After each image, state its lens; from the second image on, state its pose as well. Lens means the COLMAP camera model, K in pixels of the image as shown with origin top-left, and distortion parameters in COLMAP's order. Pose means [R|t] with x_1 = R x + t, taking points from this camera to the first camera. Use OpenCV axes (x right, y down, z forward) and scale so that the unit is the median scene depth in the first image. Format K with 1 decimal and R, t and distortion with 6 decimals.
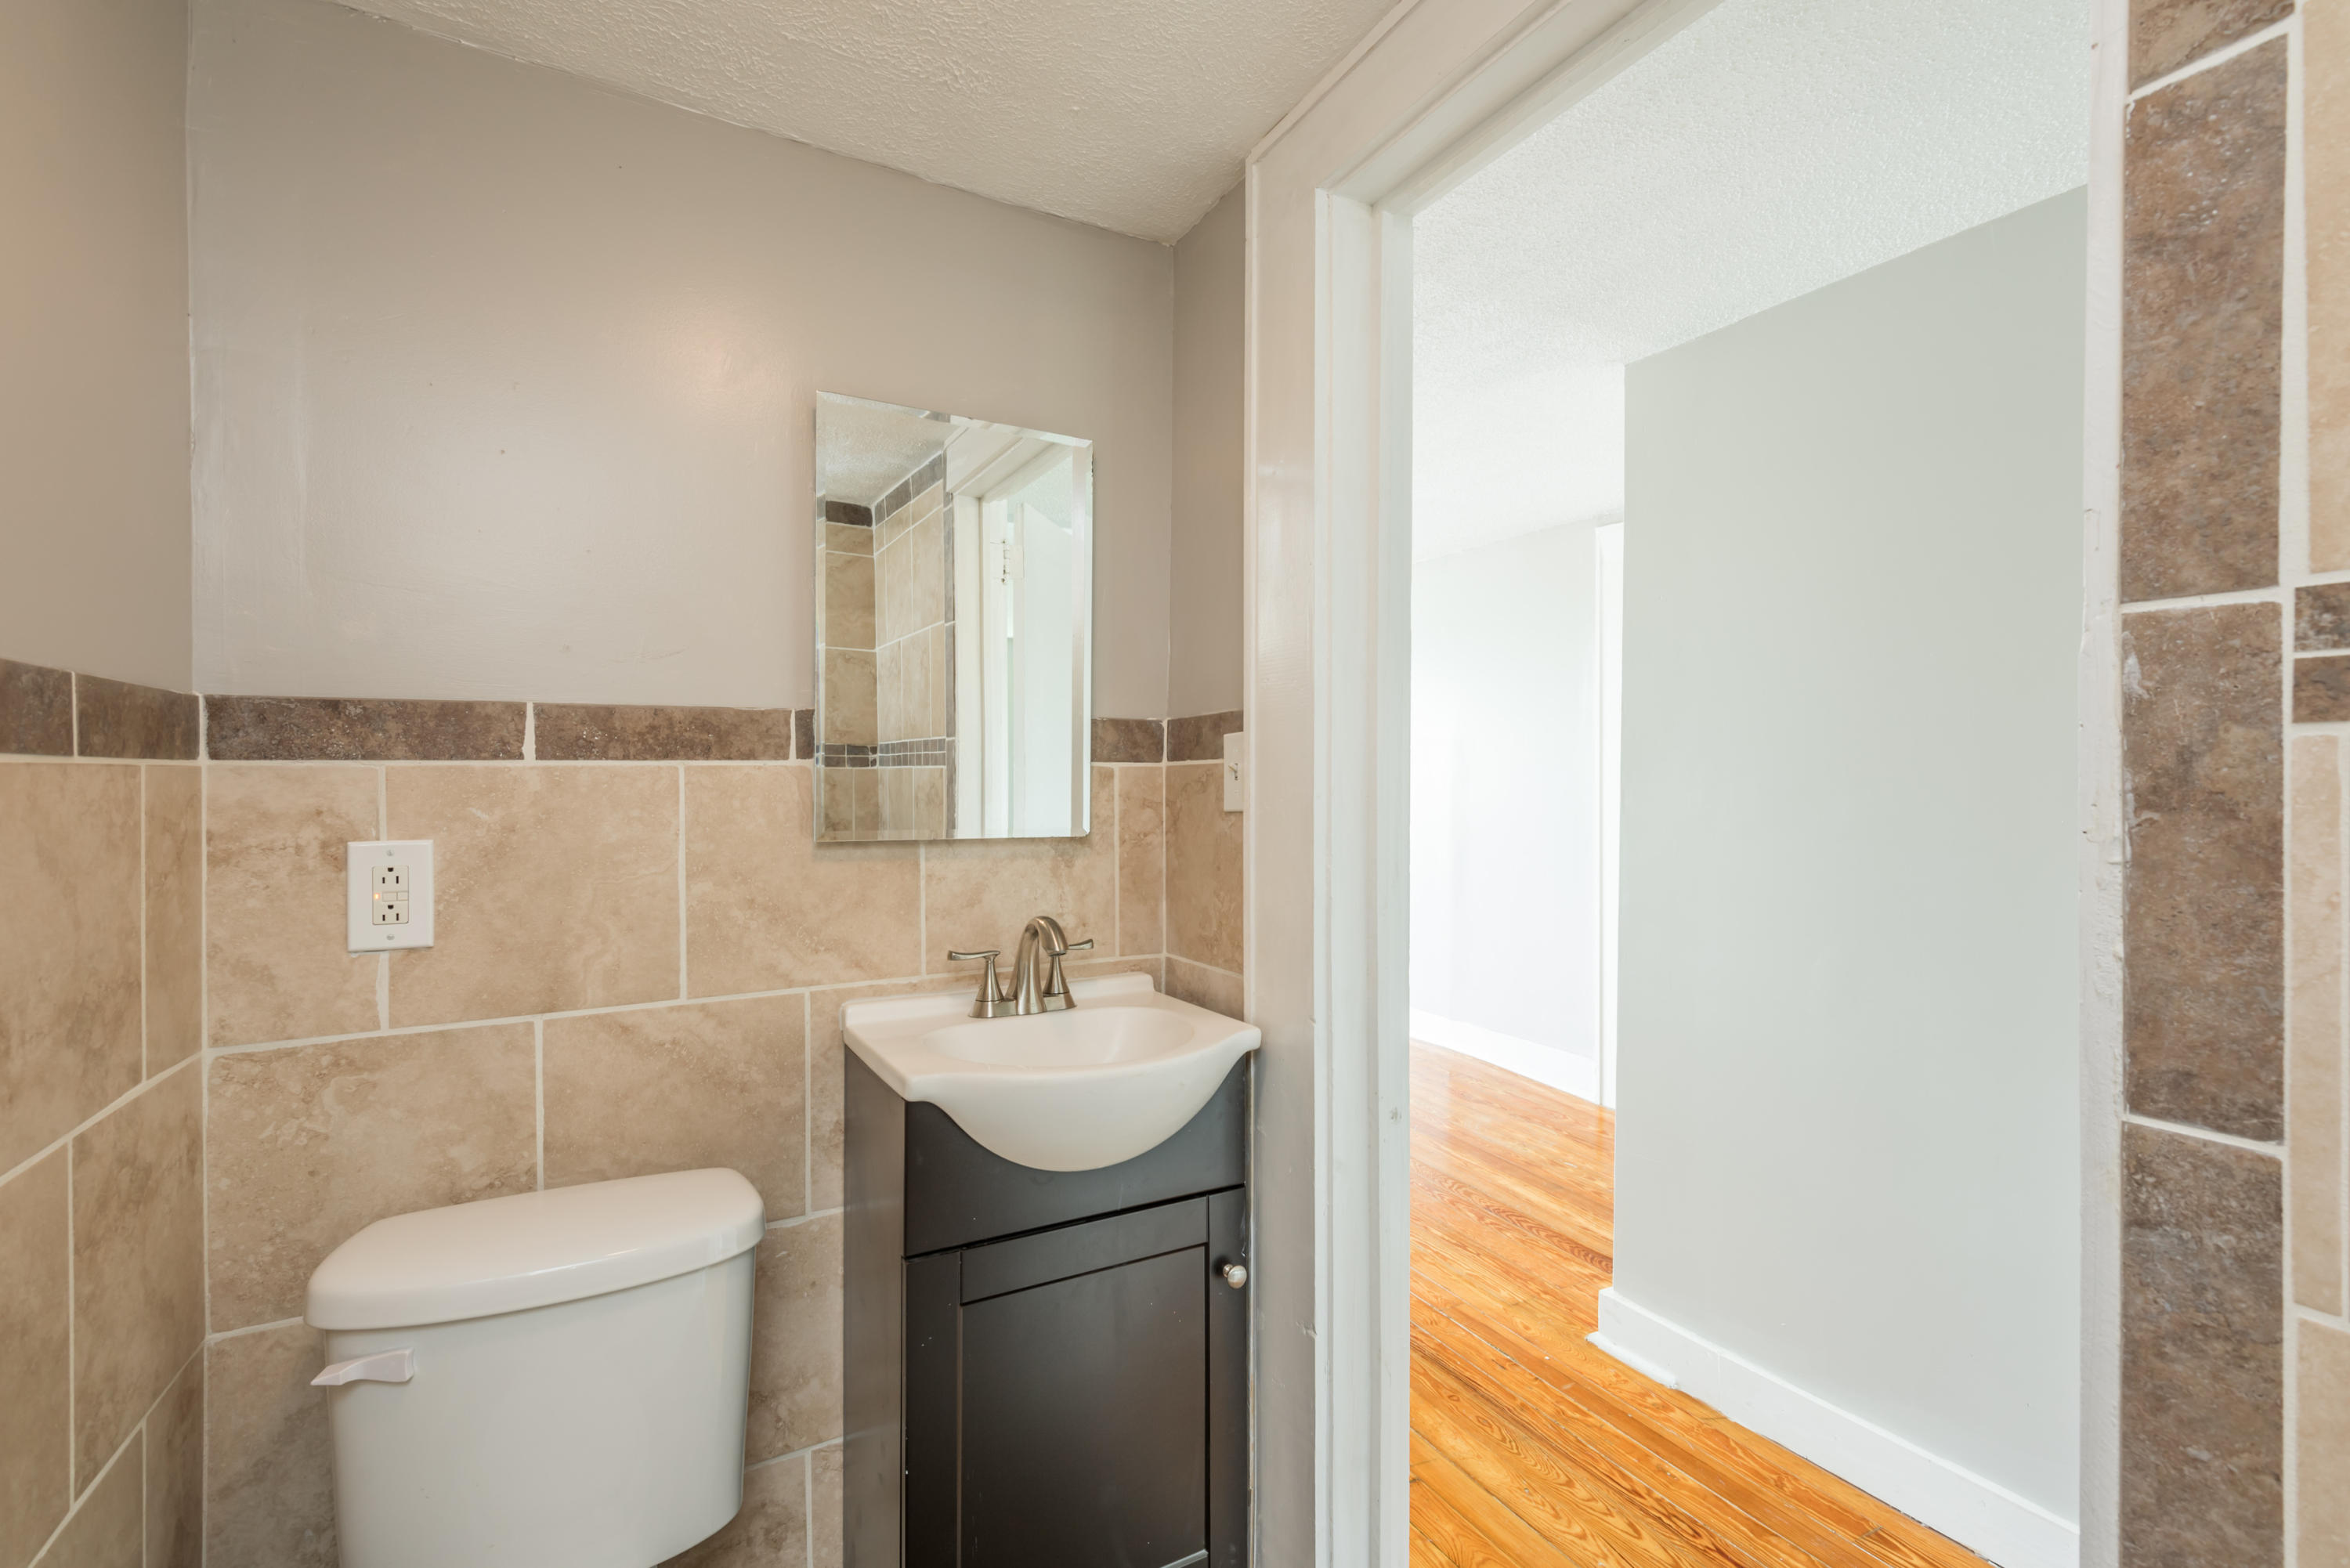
lens RADIAL K [[1065.6, 0, 1172.6], [0, 1065.6, 782.9], [0, 0, 1]] dist [0.012631, -0.005822]
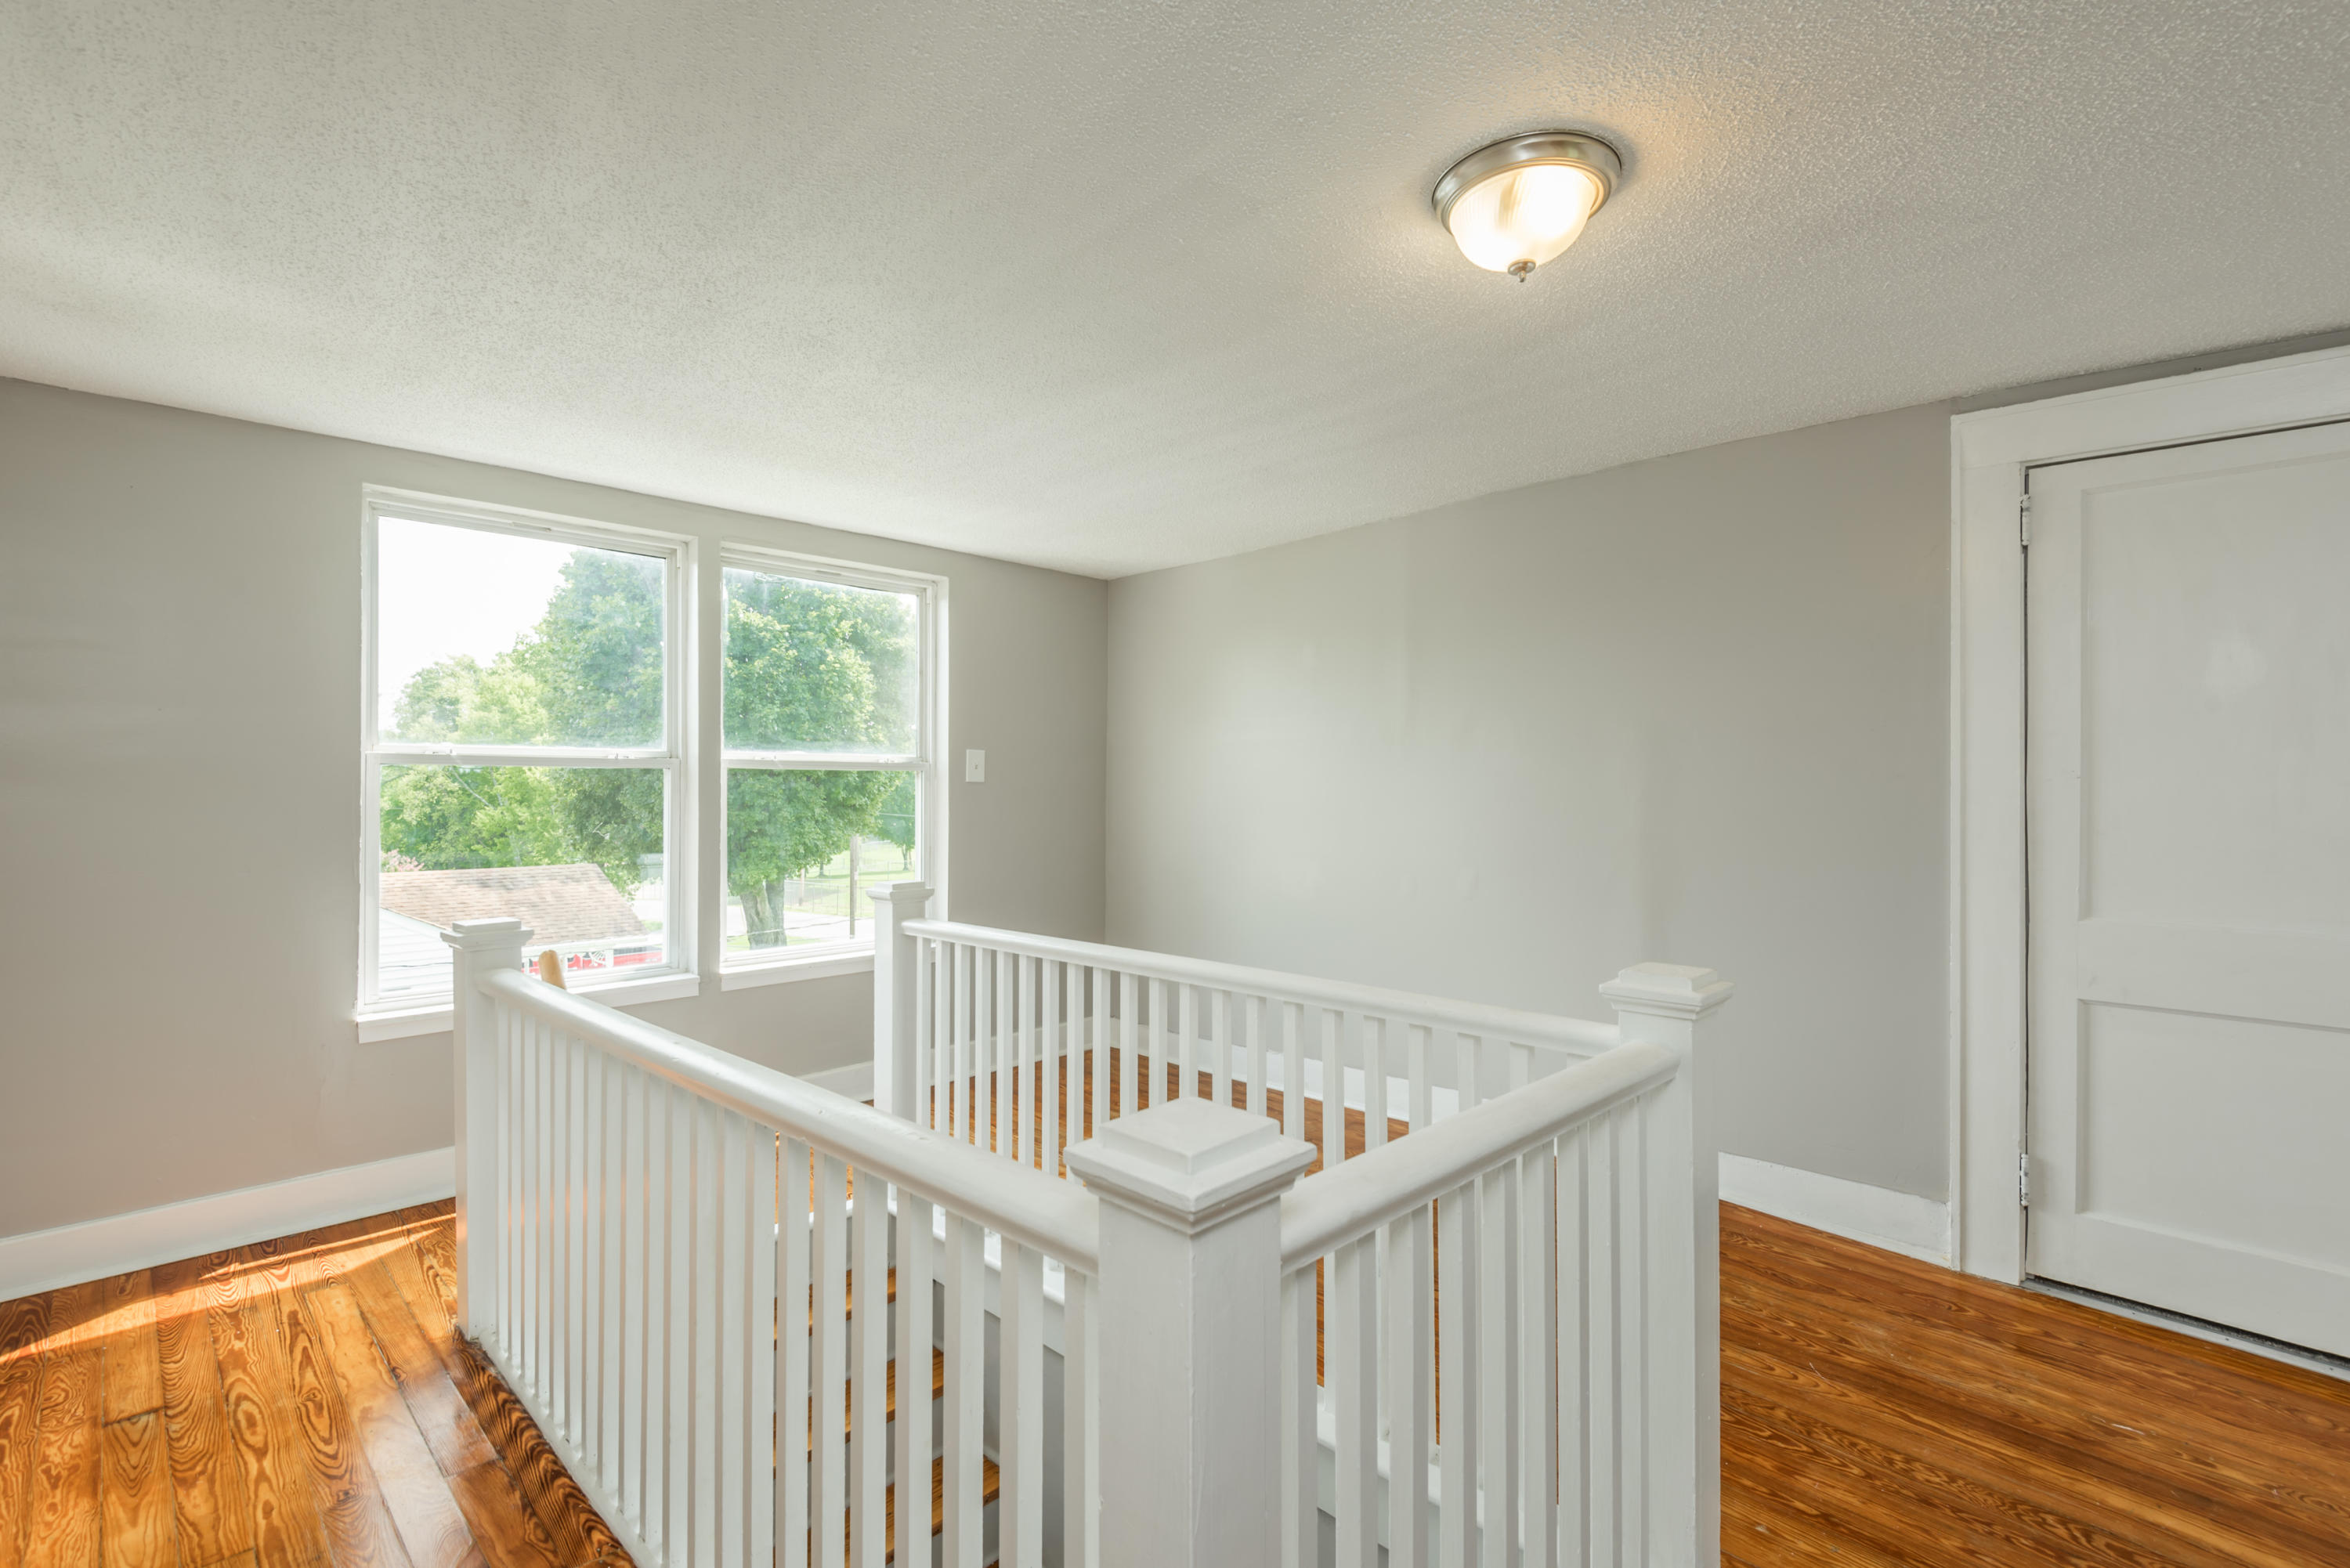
lens RADIAL K [[1065.6, 0, 1178.3], [0, 1065.6, 780.5], [0, 0, 1]] dist [0.012631, -0.005822]
pose [[0.957881, 0.004023, 0.287136, -0.300860], [-0.001009, 0.999943, -0.010645, -0.006418], [-0.287162, 0.009907, 0.957831, 0.519458]]
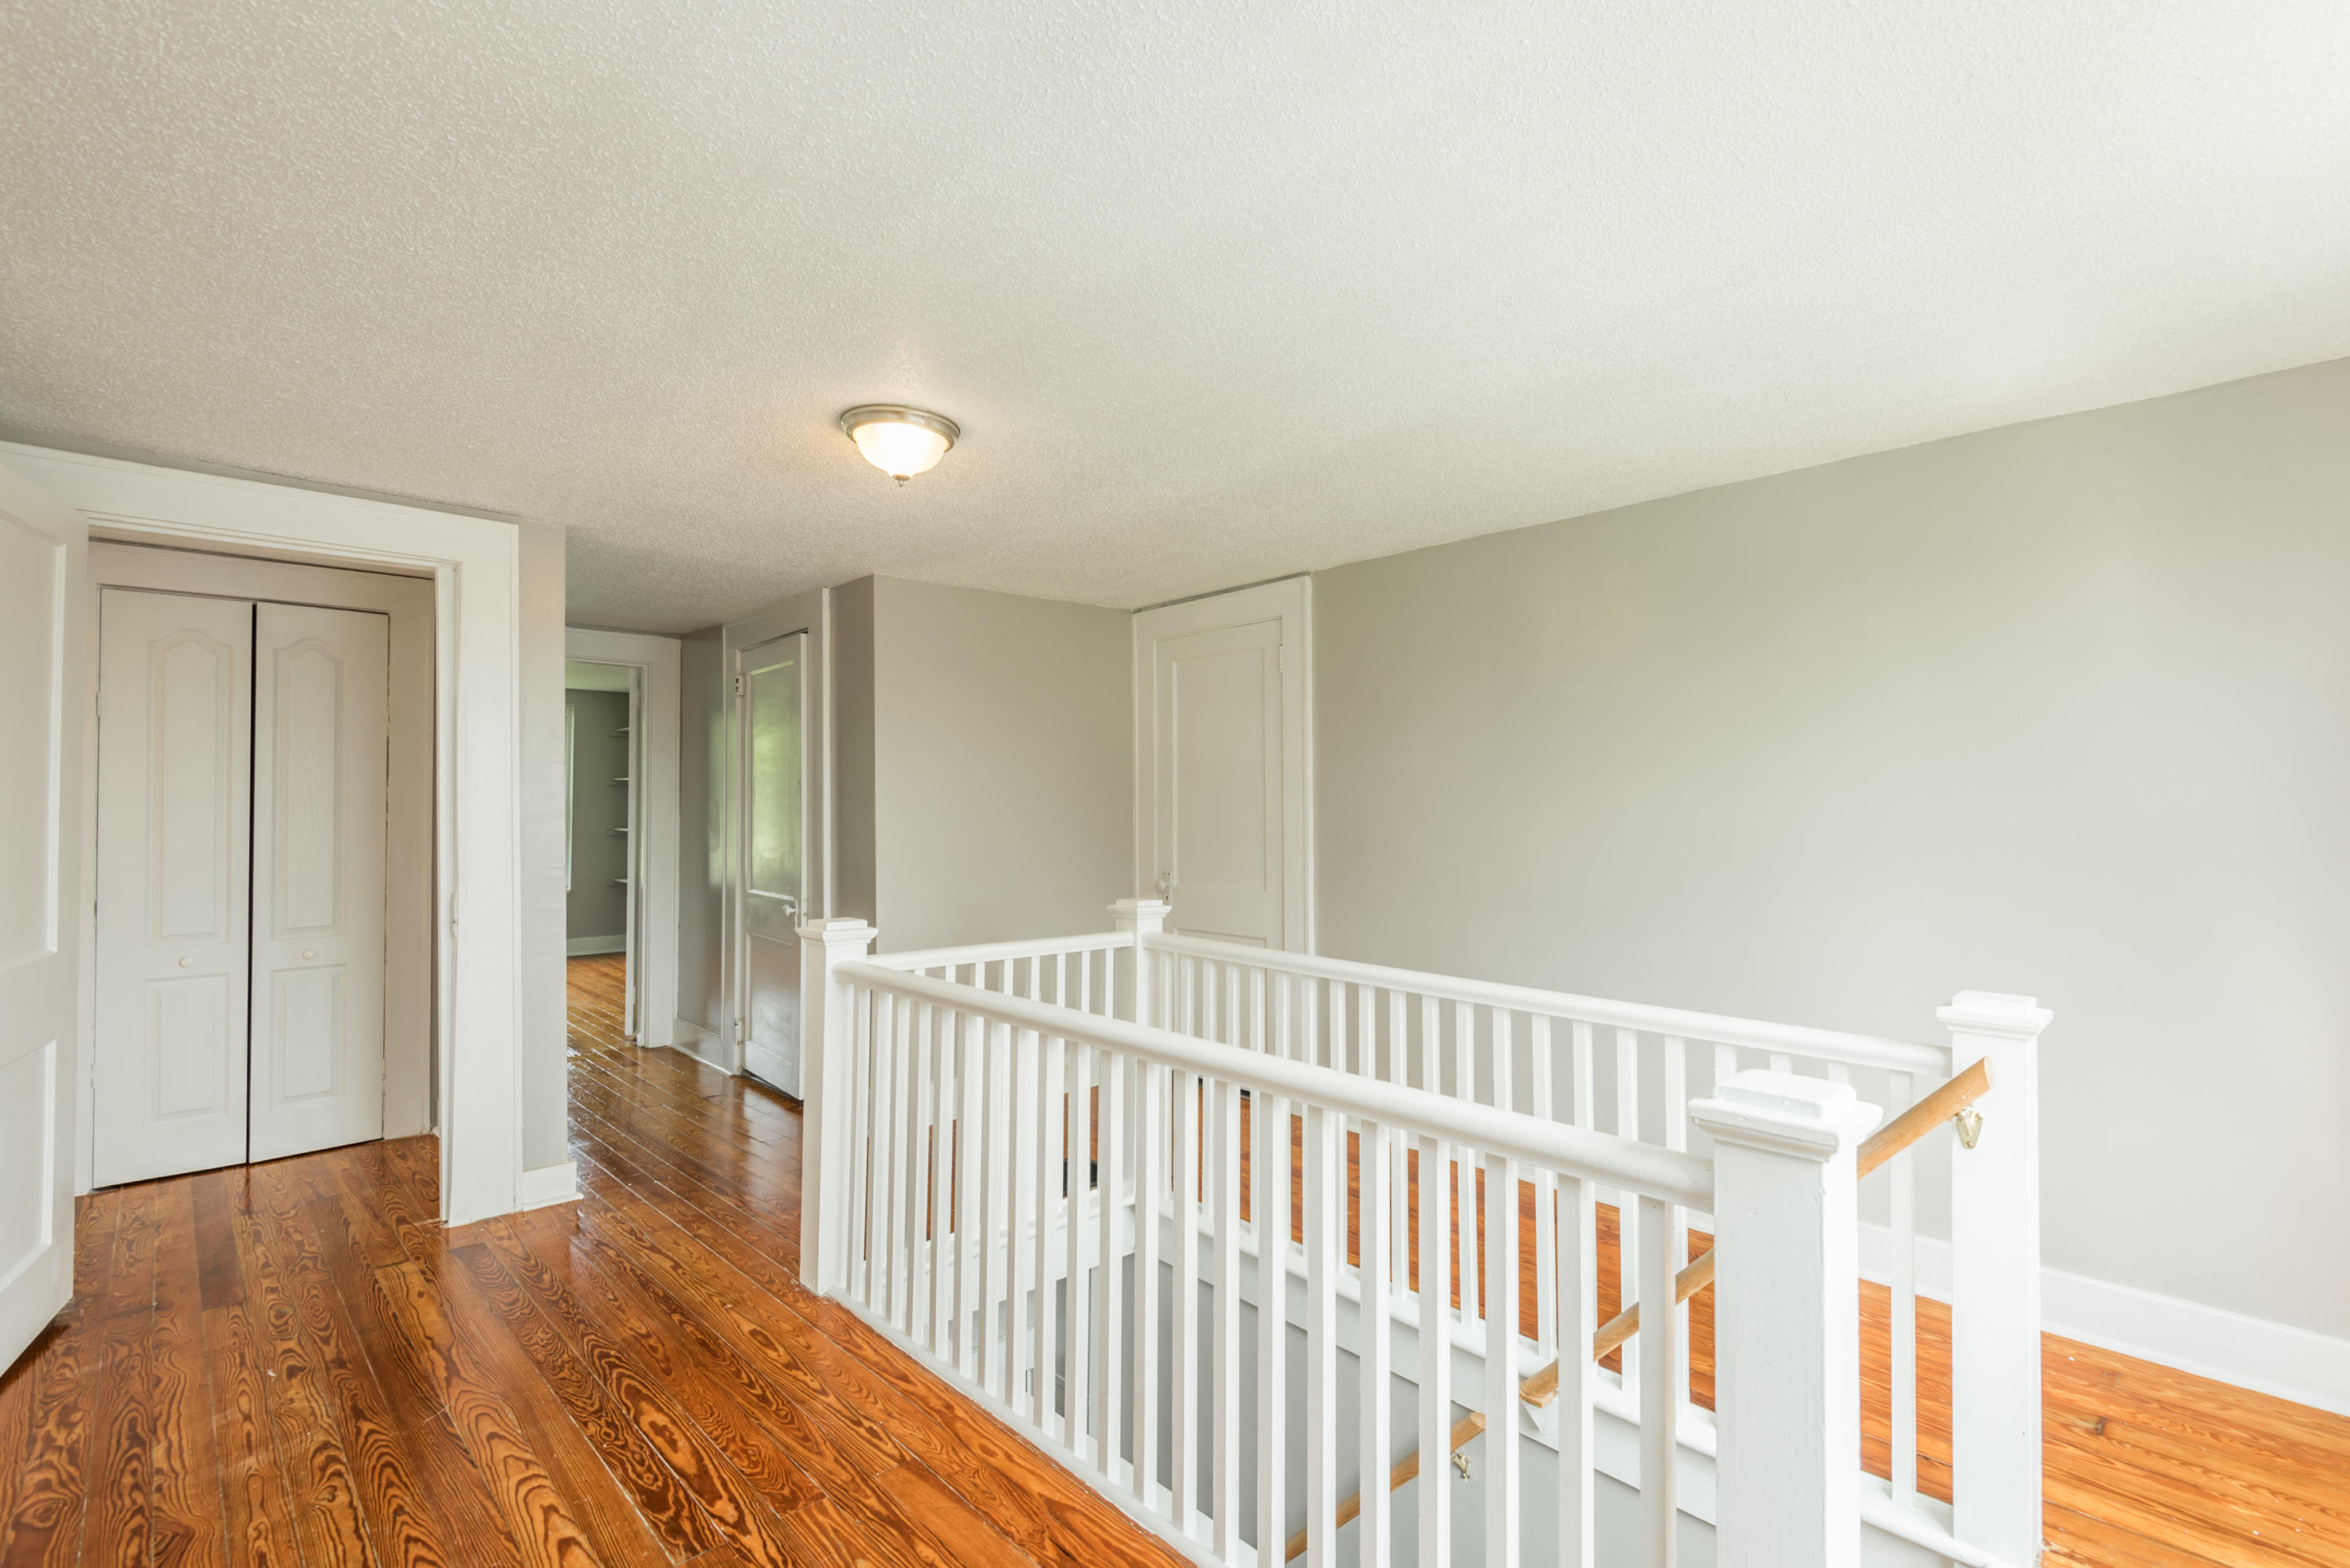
lens RADIAL K [[1065.6, 0, 1176.3], [0, 1065.6, 793.0], [0, 0, 1]] dist [0.012631, -0.005822]
pose [[-0.968346, -0.007322, -0.249502, -0.020117], [-0.004300, 0.999911, -0.012654, -0.013847], [0.249573, -0.011181, -0.968291, 1.685197]]
